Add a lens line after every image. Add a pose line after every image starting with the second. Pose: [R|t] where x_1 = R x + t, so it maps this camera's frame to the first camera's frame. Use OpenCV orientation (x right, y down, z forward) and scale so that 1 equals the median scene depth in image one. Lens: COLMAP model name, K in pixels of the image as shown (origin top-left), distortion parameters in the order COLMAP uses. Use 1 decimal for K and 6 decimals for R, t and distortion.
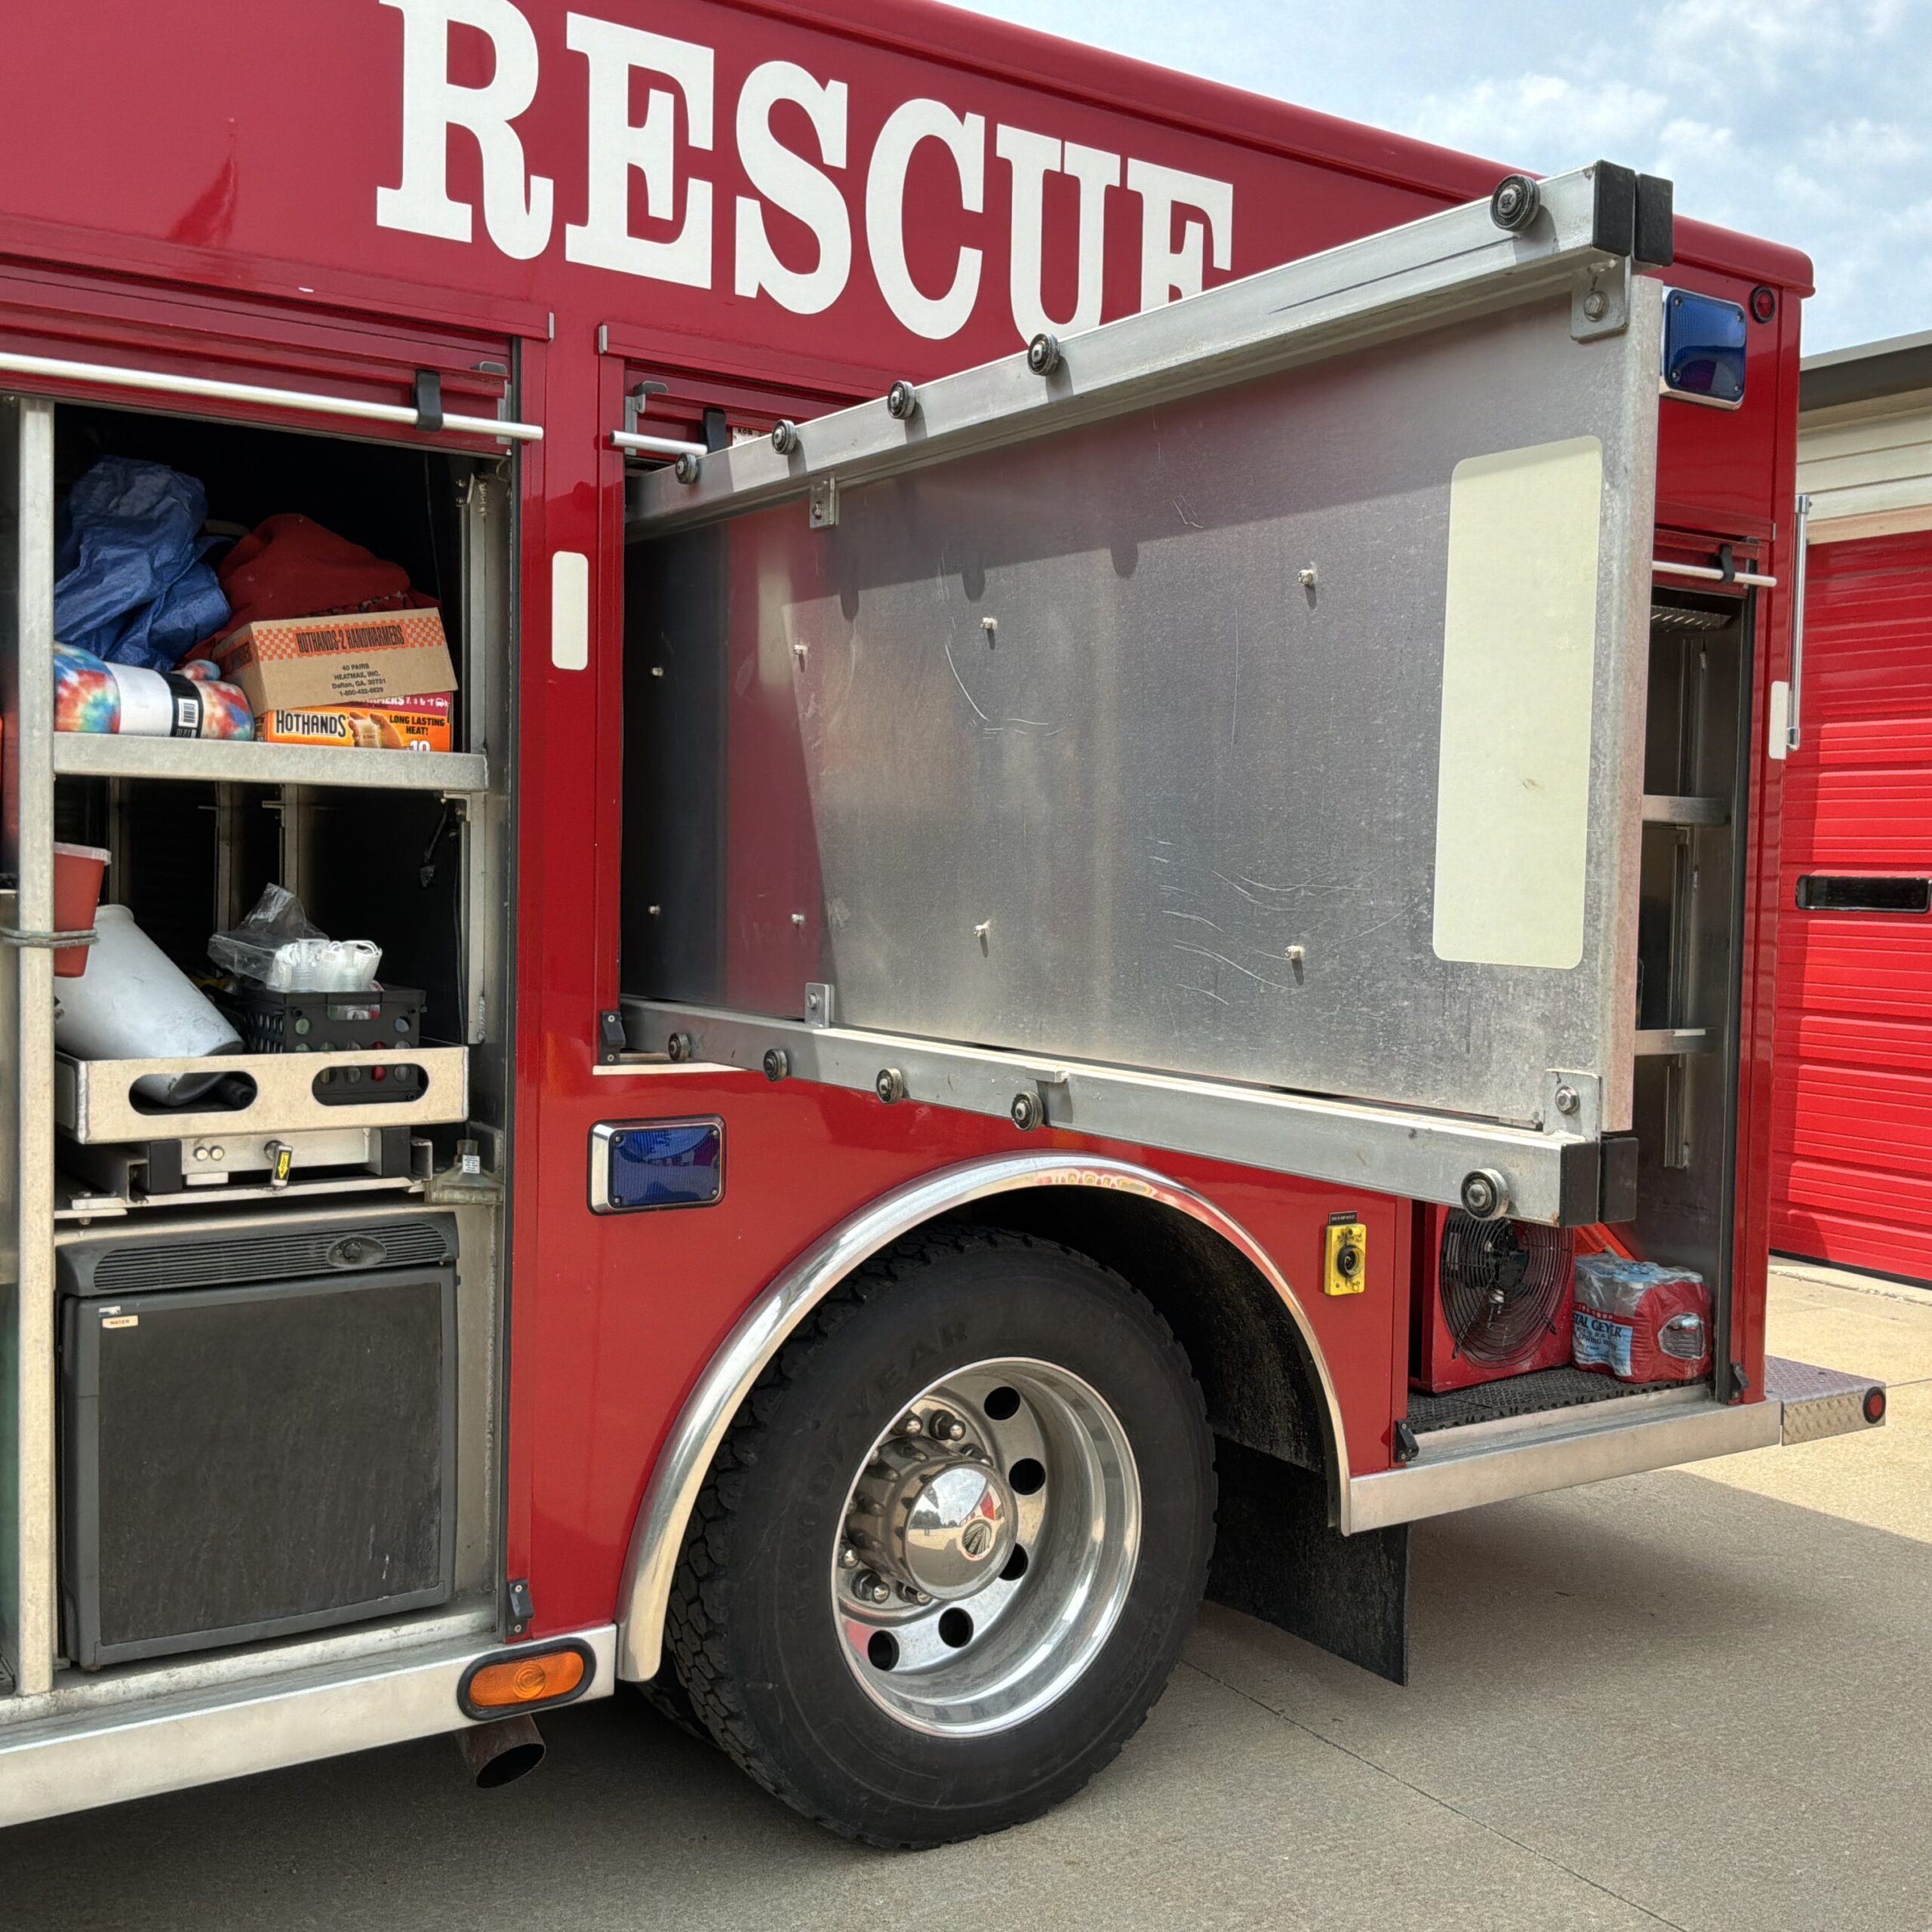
lens RADIAL K [[2112.6, 0, 963.5], [0, 2112.6, 954.7], [0, 0, 1]] dist [0.149212, -0.319900]
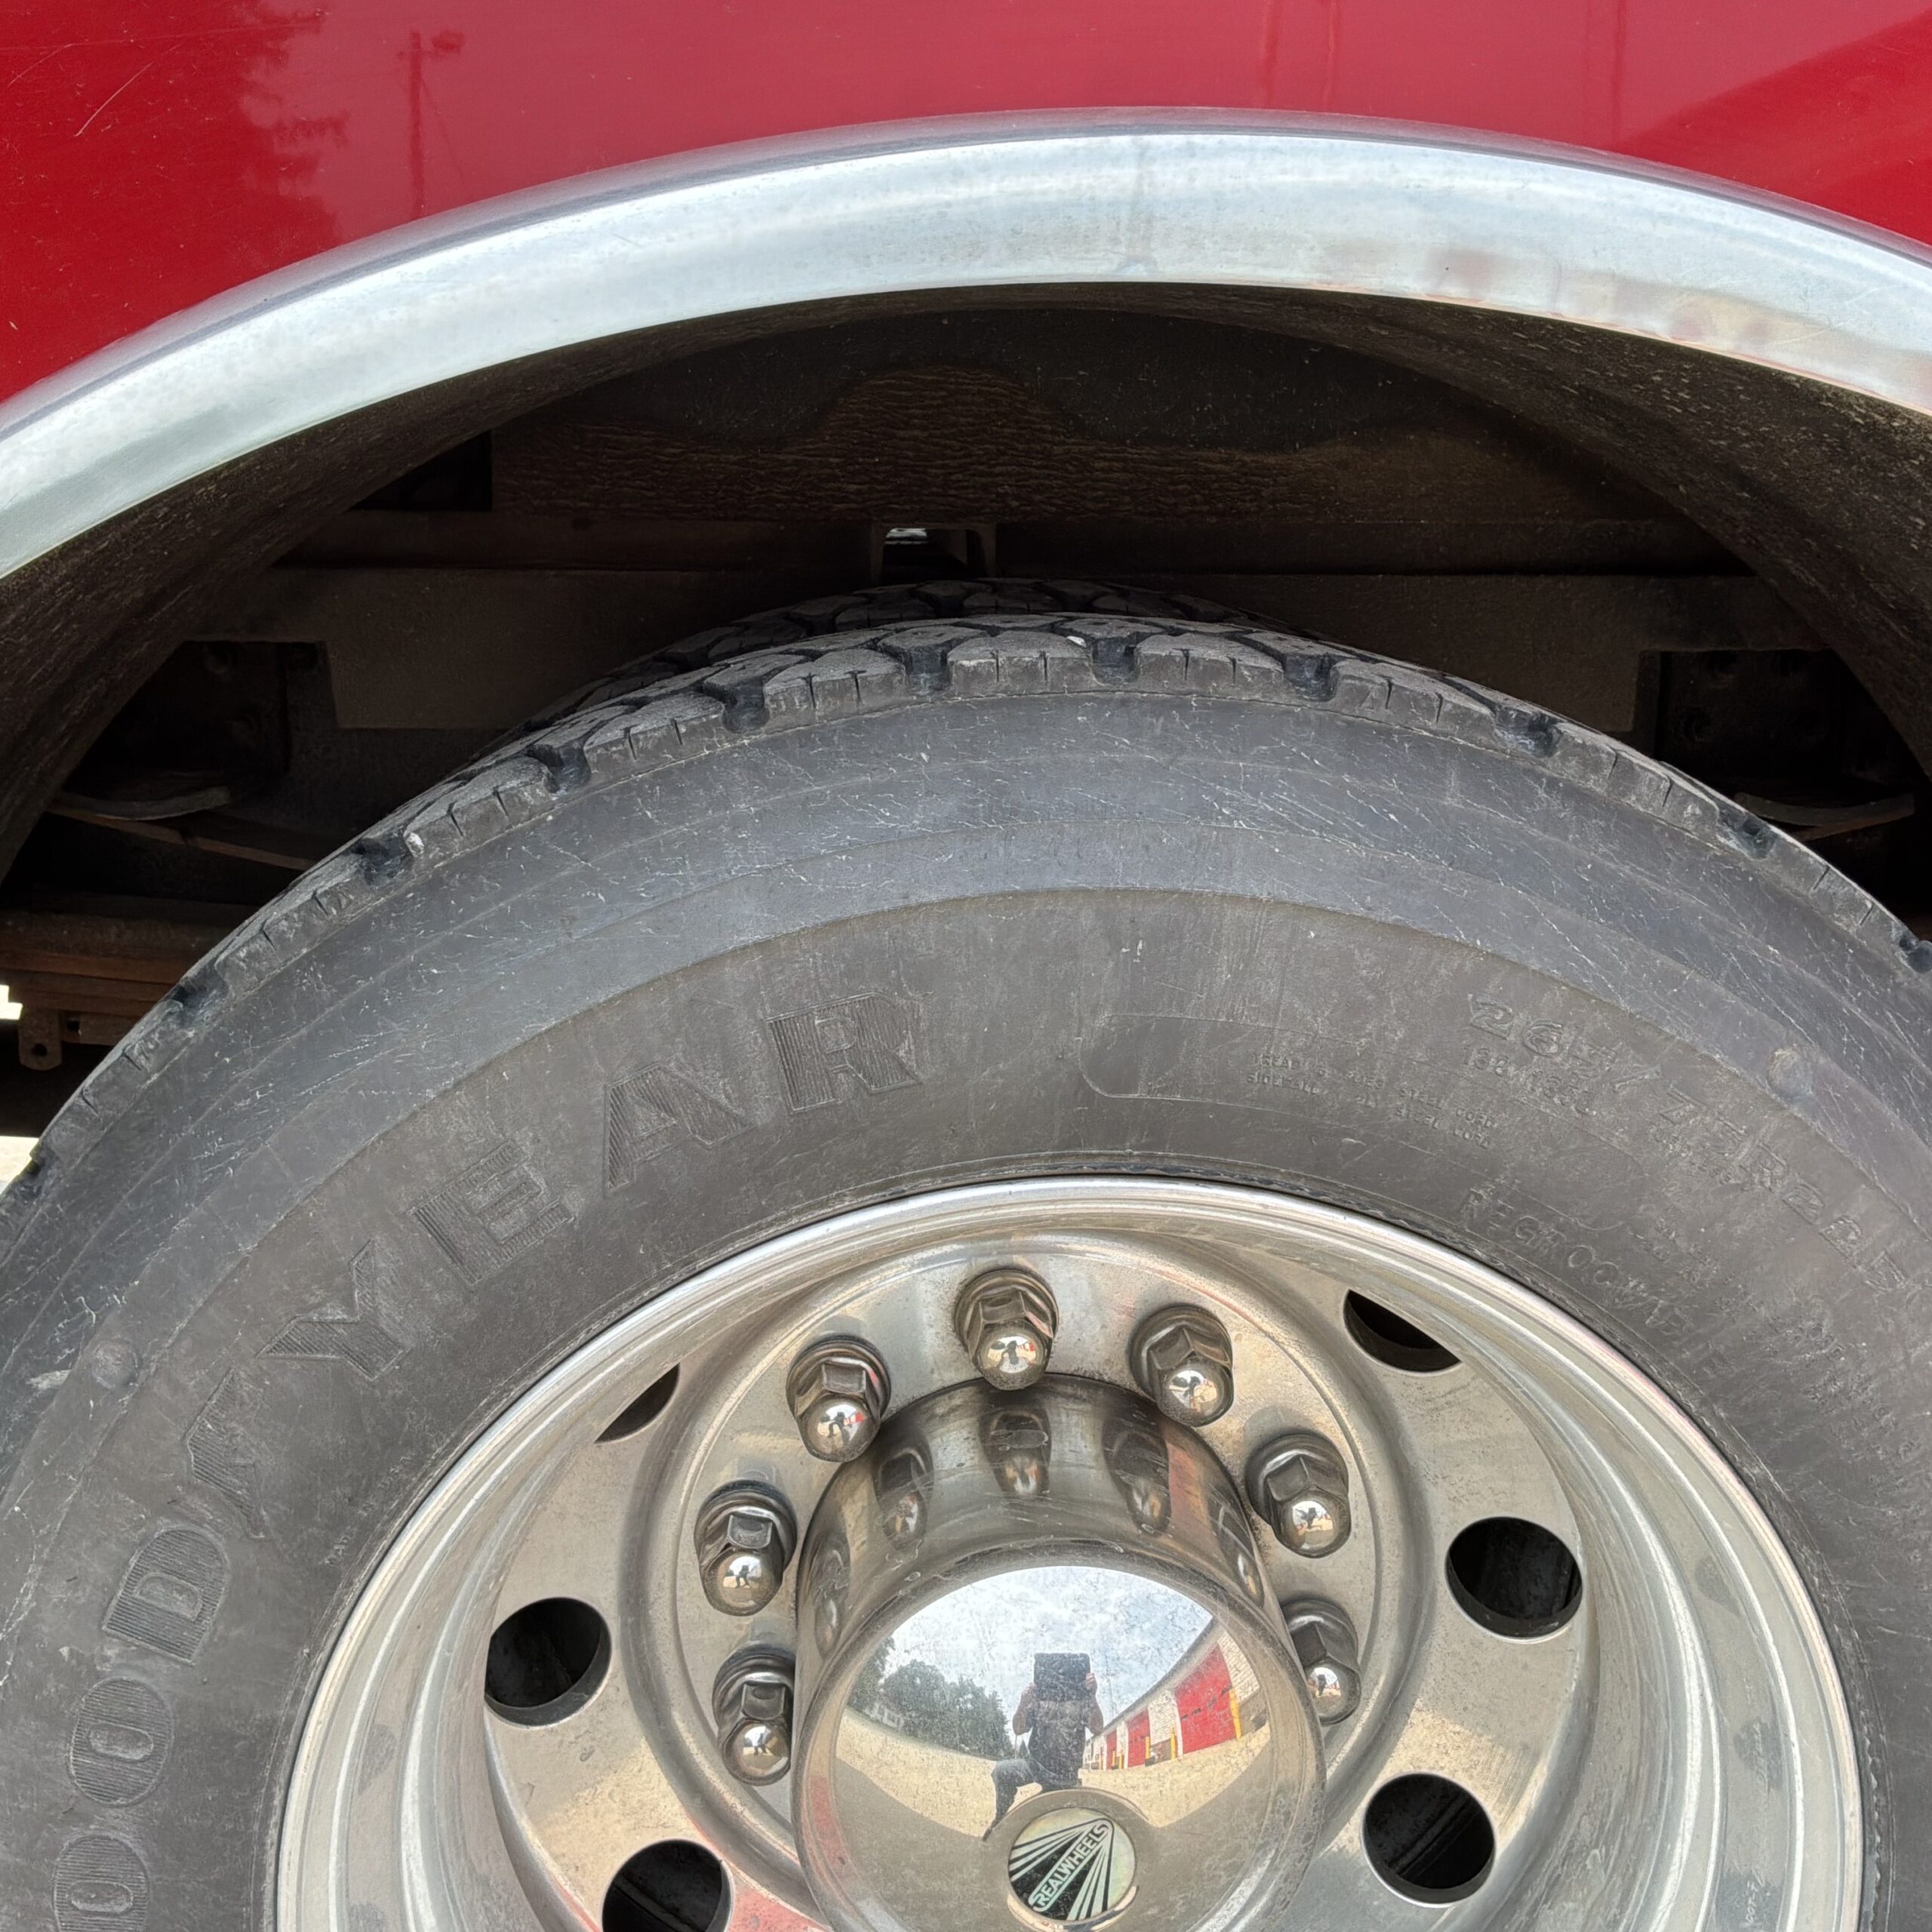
lens RADIAL K [[2112.6, 0, 963.5], [0, 2112.6, 954.7], [0, 0, 1]] dist [0.149212, -0.319900]
pose [[0.856159, 0.094358, -0.508024, 0.109883], [-0.012763, 0.986747, 0.161765, 0.126776], [0.516555, -0.132012, 0.846016, 0.781024]]
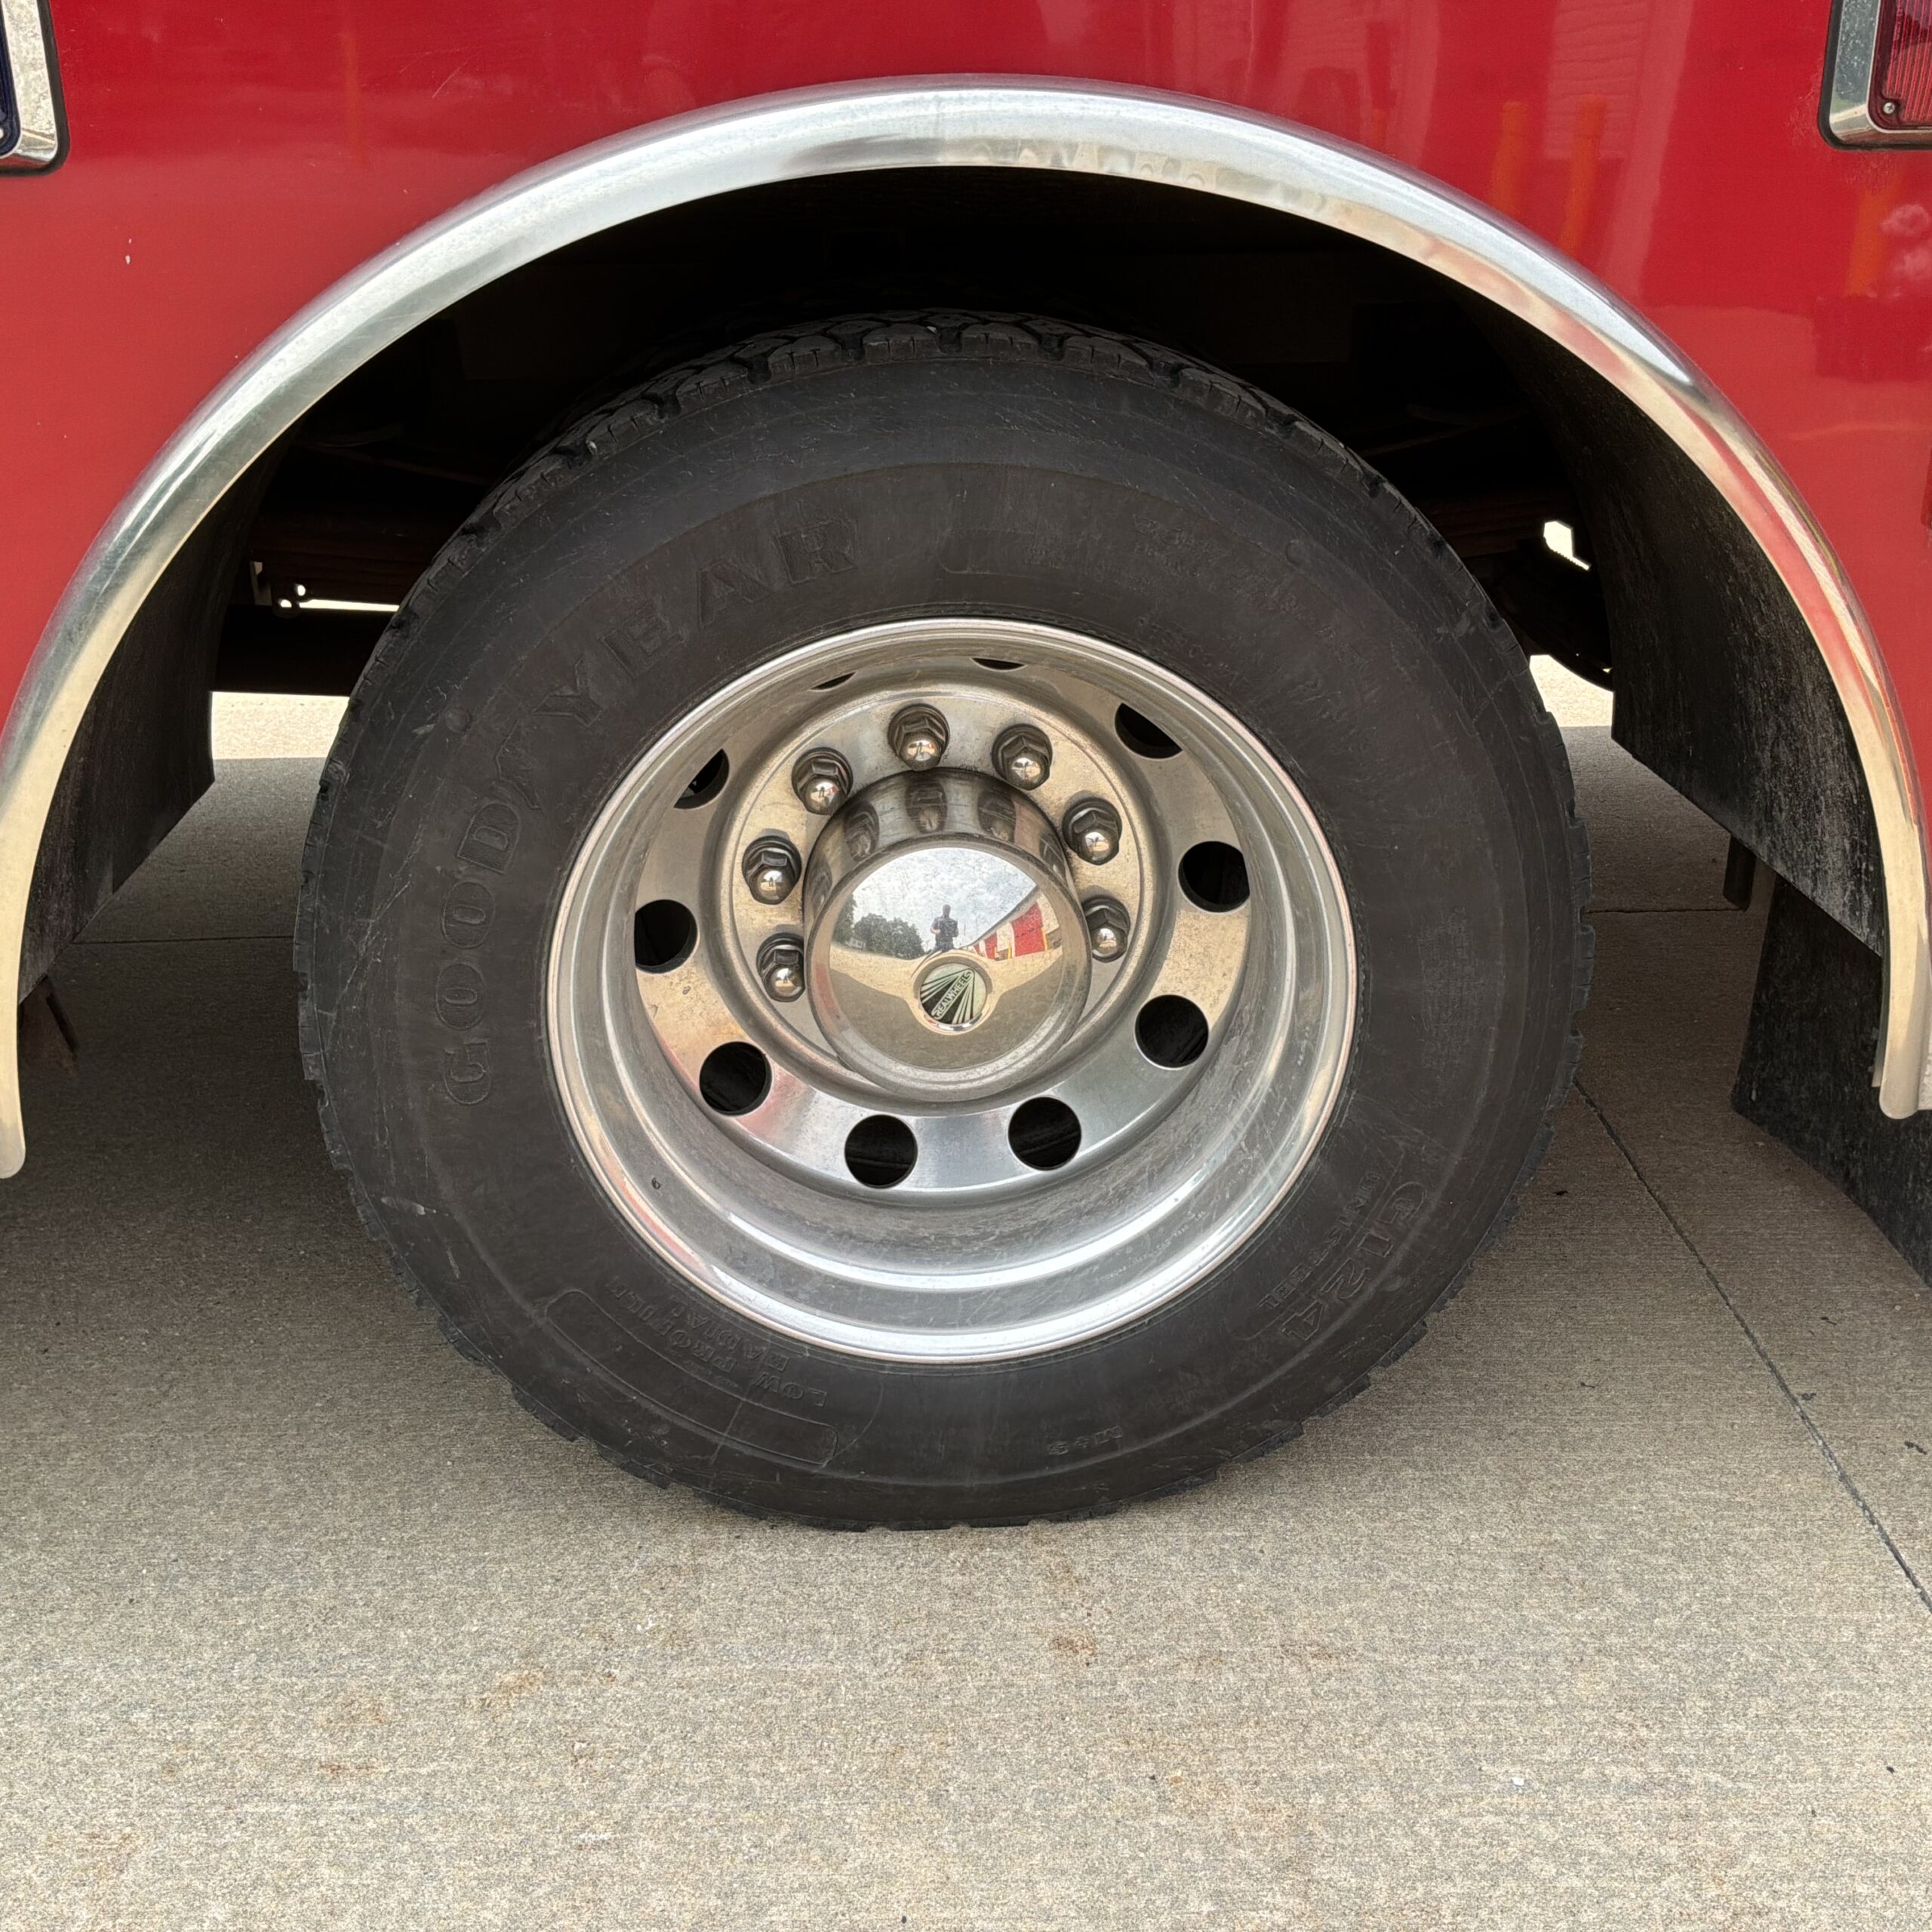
lens RADIAL K [[2112.6, 0, 963.5], [0, 2112.6, 954.7], [0, 0, 1]] dist [0.149212, -0.319900]
pose [[0.864383, 0.156510, -0.477856, 0.227721], [0.009606, 0.945013, 0.326891, 0.109533], [0.502742, -0.287149, 0.815350, 0.607038]]
